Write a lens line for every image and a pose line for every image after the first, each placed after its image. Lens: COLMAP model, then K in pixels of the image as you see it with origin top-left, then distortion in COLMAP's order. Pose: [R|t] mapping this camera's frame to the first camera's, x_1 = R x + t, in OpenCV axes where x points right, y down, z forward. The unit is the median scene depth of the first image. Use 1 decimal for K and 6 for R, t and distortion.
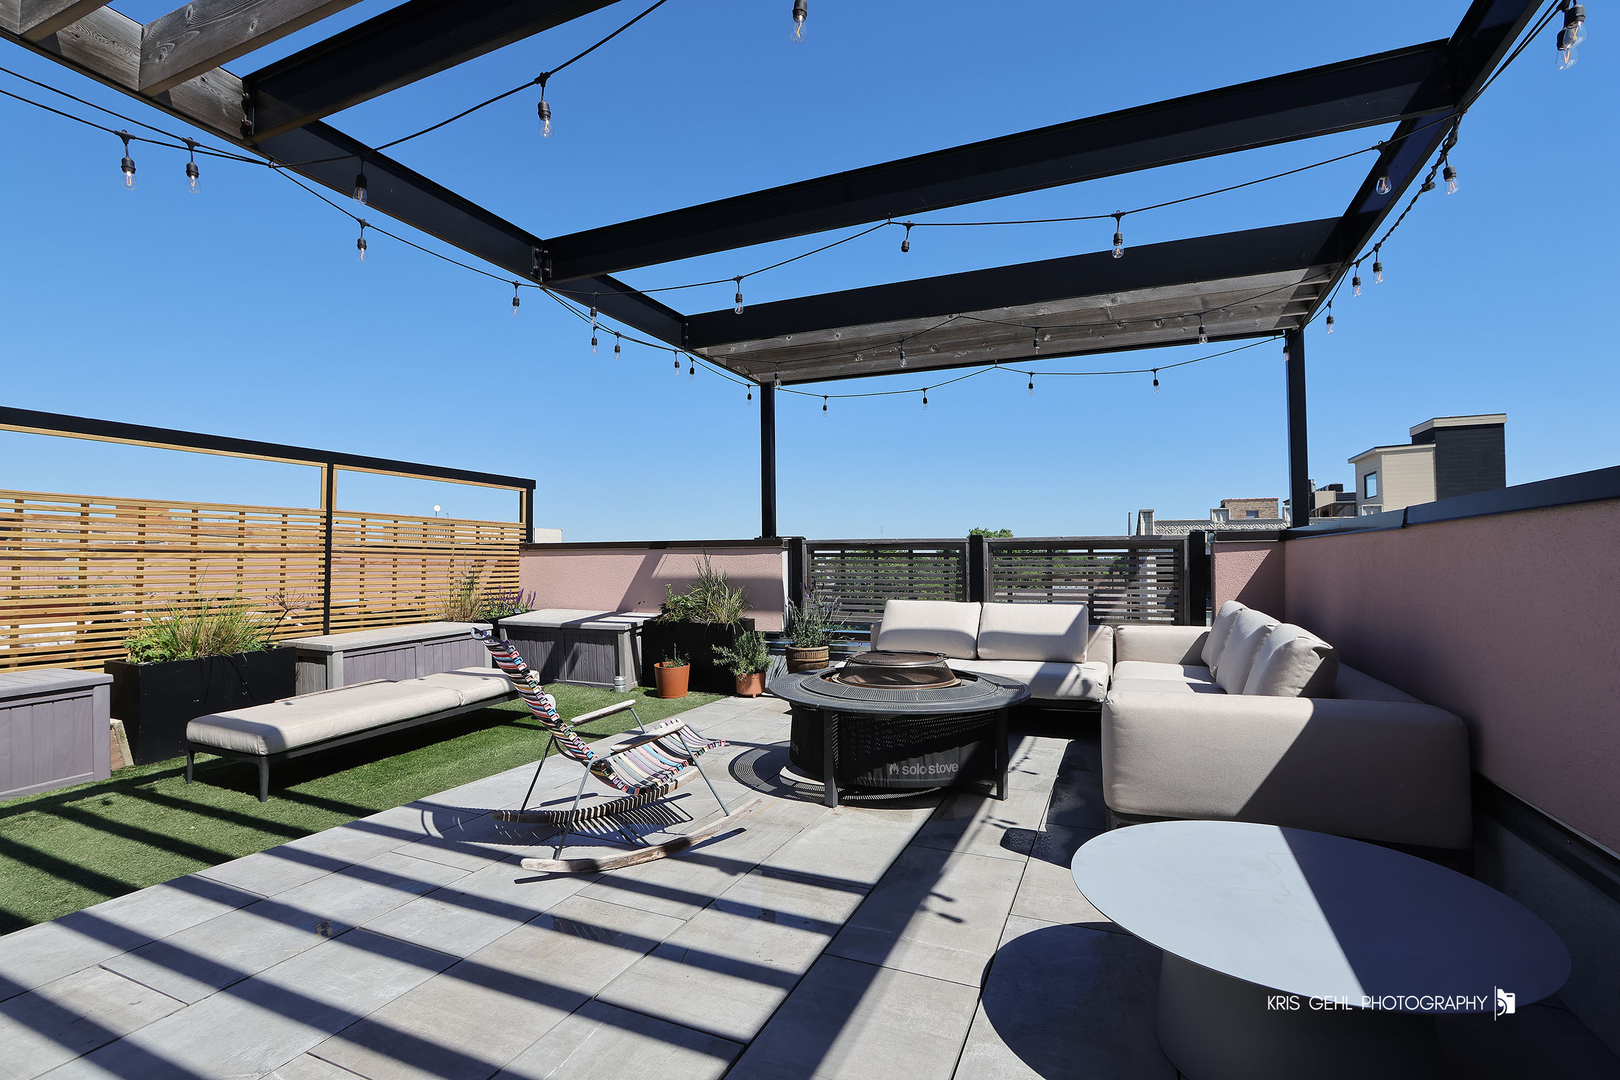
lens RADIAL K [[752.5, 0, 810.0], [0, 752.5, 540.0], [0, 0, 1]] dist [0.000550, 0.000128]
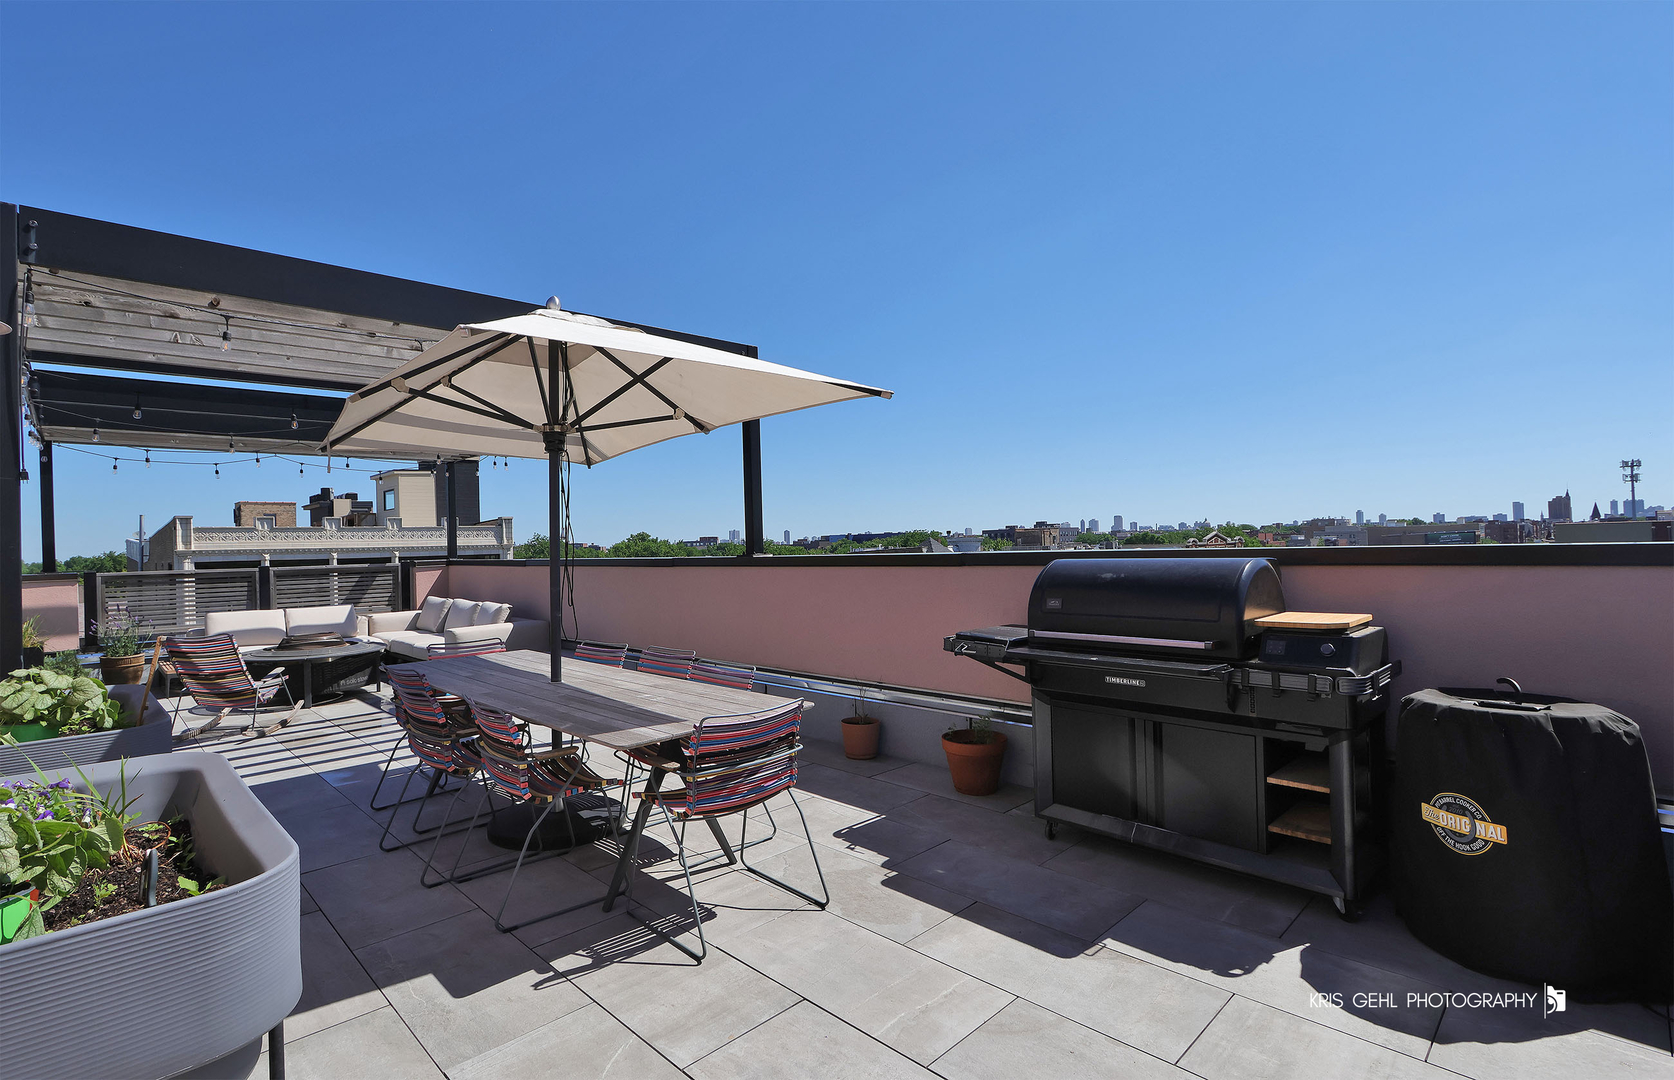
lens RADIAL K [[794.9, 0, 837.0], [0, 794.9, 540.0], [0, 0, 1]] dist [0.000232, -0.000084]
pose [[0.364314, -0.006736, 0.931252, -0.761423], [0.000476, 0.999975, 0.007046, -0.062379], [-0.931276, -0.002124, 0.364309, -0.589440]]
